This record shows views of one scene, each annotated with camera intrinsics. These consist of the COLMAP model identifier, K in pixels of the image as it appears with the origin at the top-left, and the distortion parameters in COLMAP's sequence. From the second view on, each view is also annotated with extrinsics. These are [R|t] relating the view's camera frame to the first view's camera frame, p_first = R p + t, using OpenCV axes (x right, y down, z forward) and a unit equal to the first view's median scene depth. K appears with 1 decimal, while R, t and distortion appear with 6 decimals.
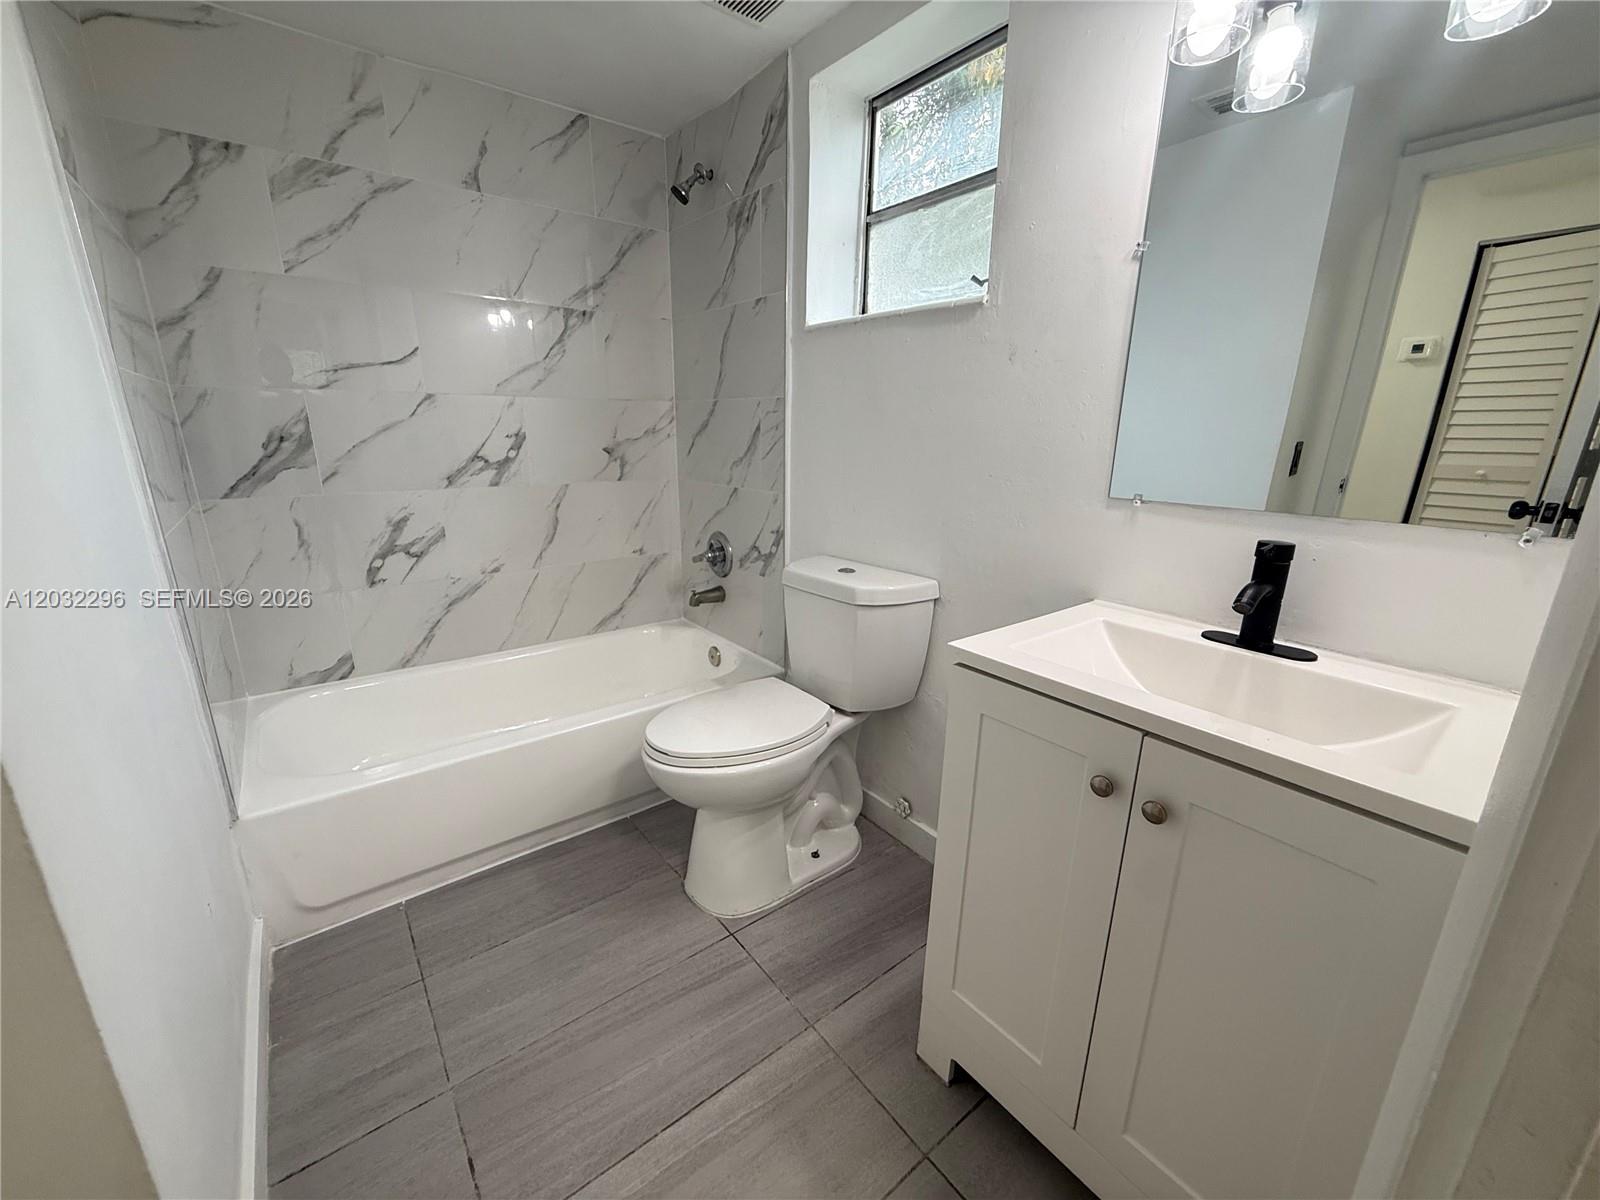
lens RADIAL K [[632.5, 0, 792.0], [0, 632.5, 603.2], [0, 0, 1]] dist [-0.001745, 0.000485]
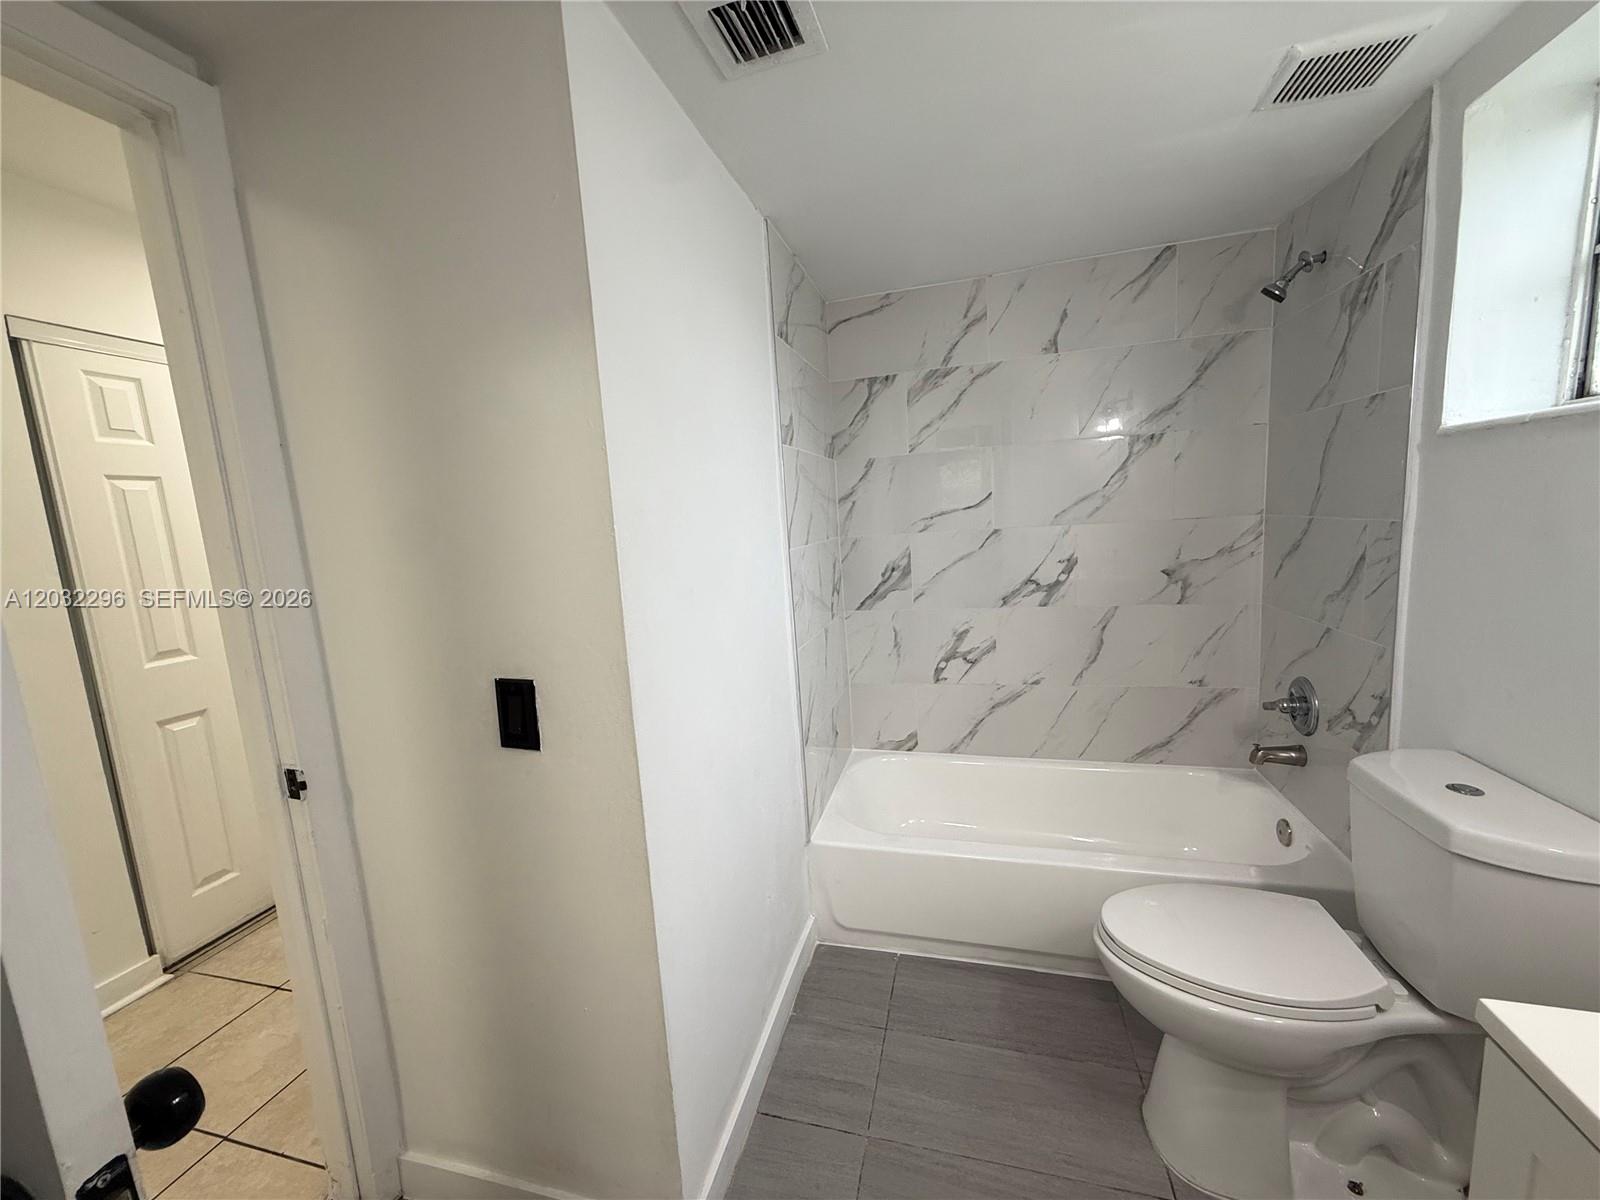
lens RADIAL K [[632.5, 0, 796.0], [0, 632.5, 603.3], [0, 0, 1]] dist [-0.001745, 0.000485]
pose [[0.594082, 0.062508, -0.801972, 0.165832], [-0.149002, 0.988274, -0.033349, -0.102871], [0.790484, 0.139307, 0.596430, 0.019604]]
